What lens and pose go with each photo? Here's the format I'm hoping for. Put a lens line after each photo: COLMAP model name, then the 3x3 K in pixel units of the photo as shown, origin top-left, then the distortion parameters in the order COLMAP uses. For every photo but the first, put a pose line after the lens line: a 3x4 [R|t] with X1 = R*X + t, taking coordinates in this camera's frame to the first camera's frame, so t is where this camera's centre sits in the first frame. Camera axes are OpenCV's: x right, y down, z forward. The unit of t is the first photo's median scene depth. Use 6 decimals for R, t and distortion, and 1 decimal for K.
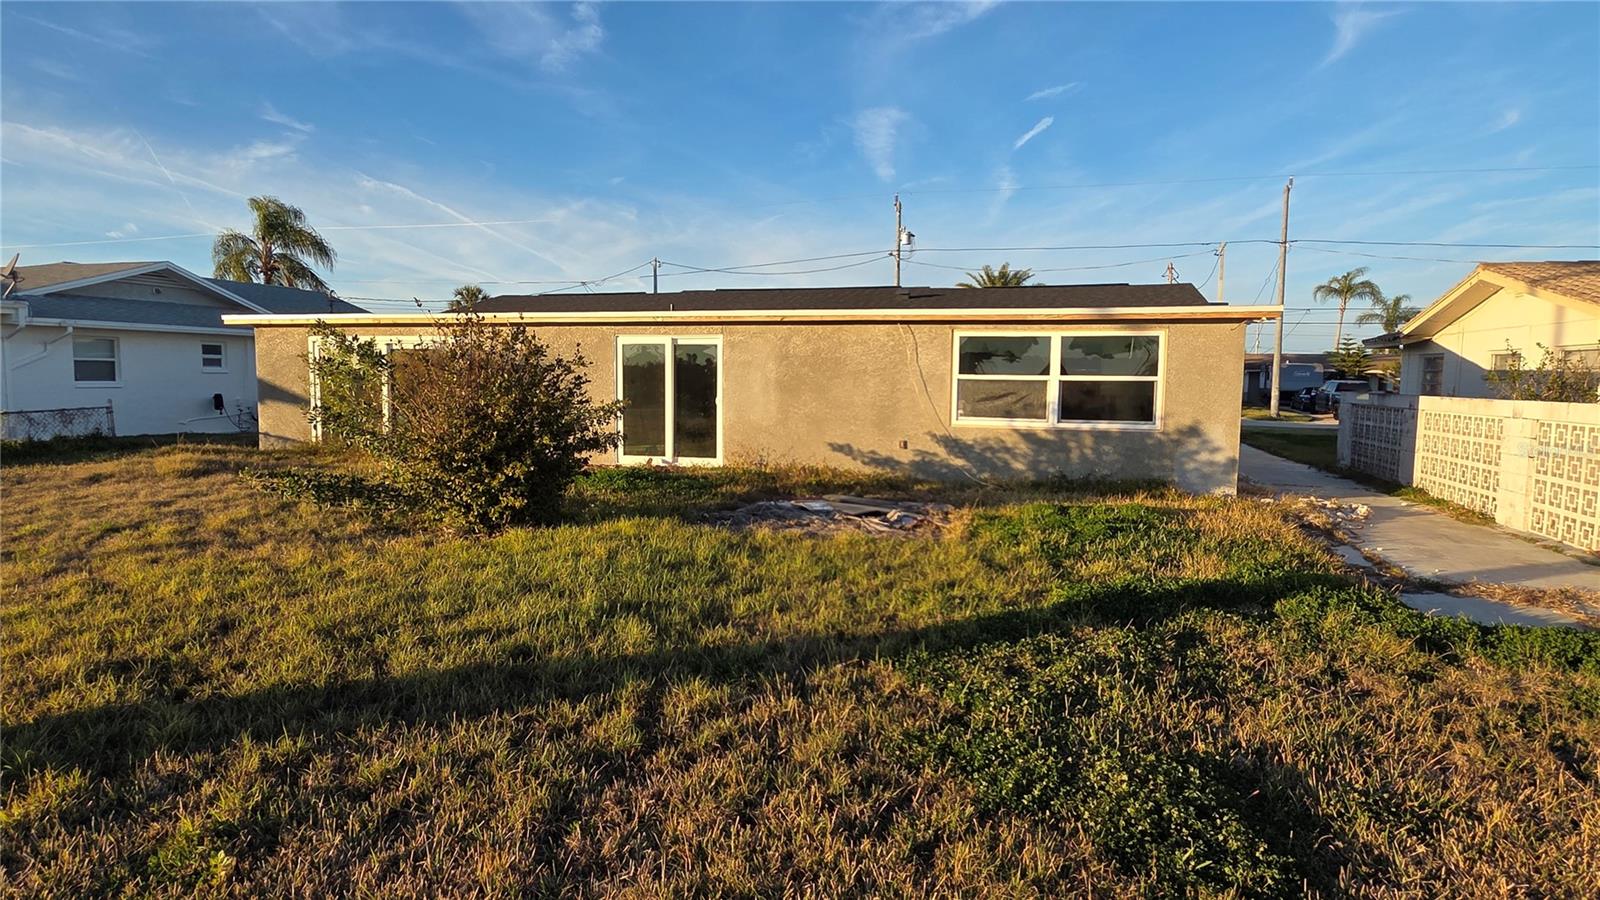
lens RADIAL K [[879.2, 0, 799.1], [0, 879.2, 441.9], [0, 0, 1]] dist [-0.000267, -0.000776]
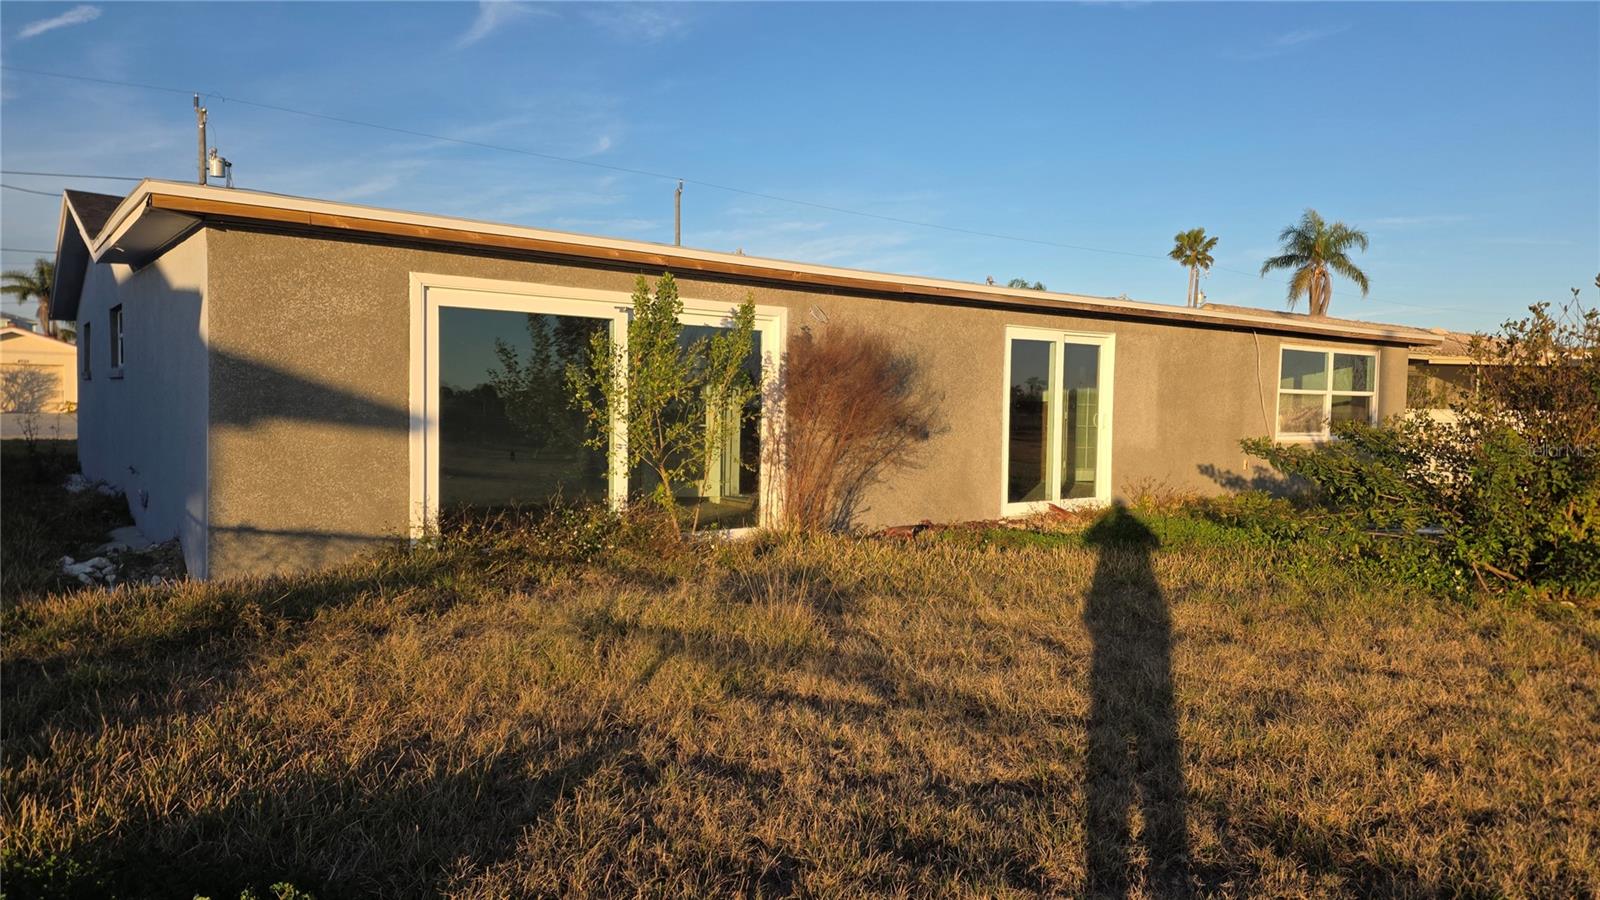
lens RADIAL K [[1043.9, 0, 800.0], [0, 1043.9, 450.0], [0, 0, 1]] dist [0.073782, -0.054161]
pose [[0.578710, -0.039415, 0.814580, -1.118189], [0.046720, 0.998793, 0.015137, -0.050964], [-0.814194, 0.029297, 0.579853, 0.762427]]
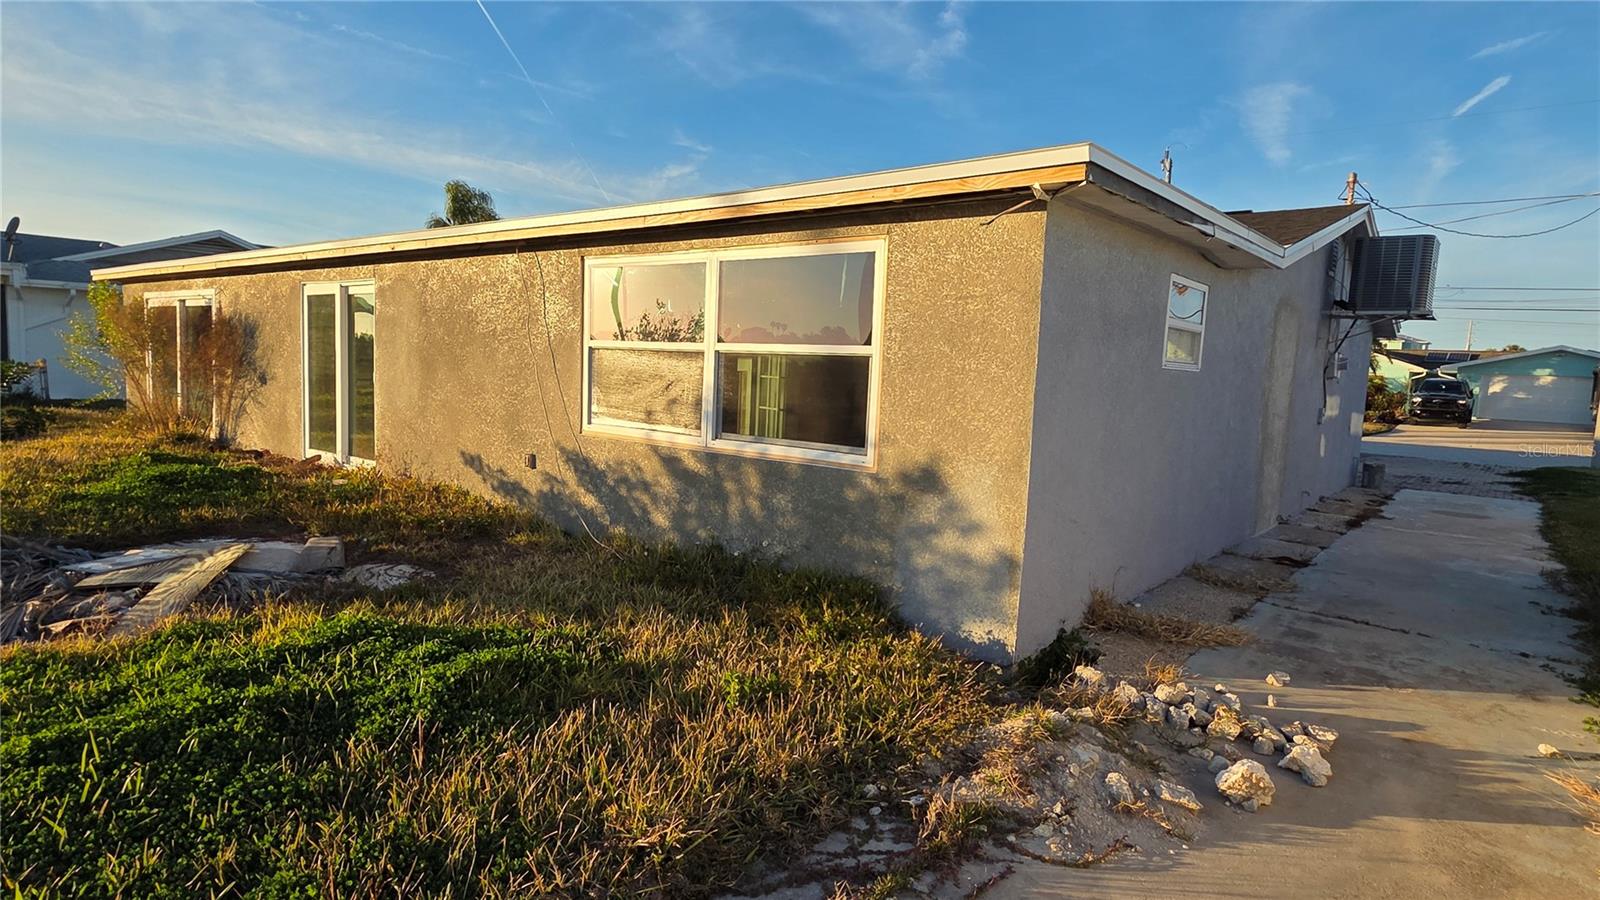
lens RADIAL K [[873.0, 0, 794.1], [0, 873.0, 450.5], [0, 0, 1]] dist [-0.000333, -0.000851]
pose [[0.929110, 0.065135, -0.364021, 0.503564], [-0.060194, 0.997876, 0.024917, -0.029963], [0.364870, -0.001239, 0.931057, 0.551817]]
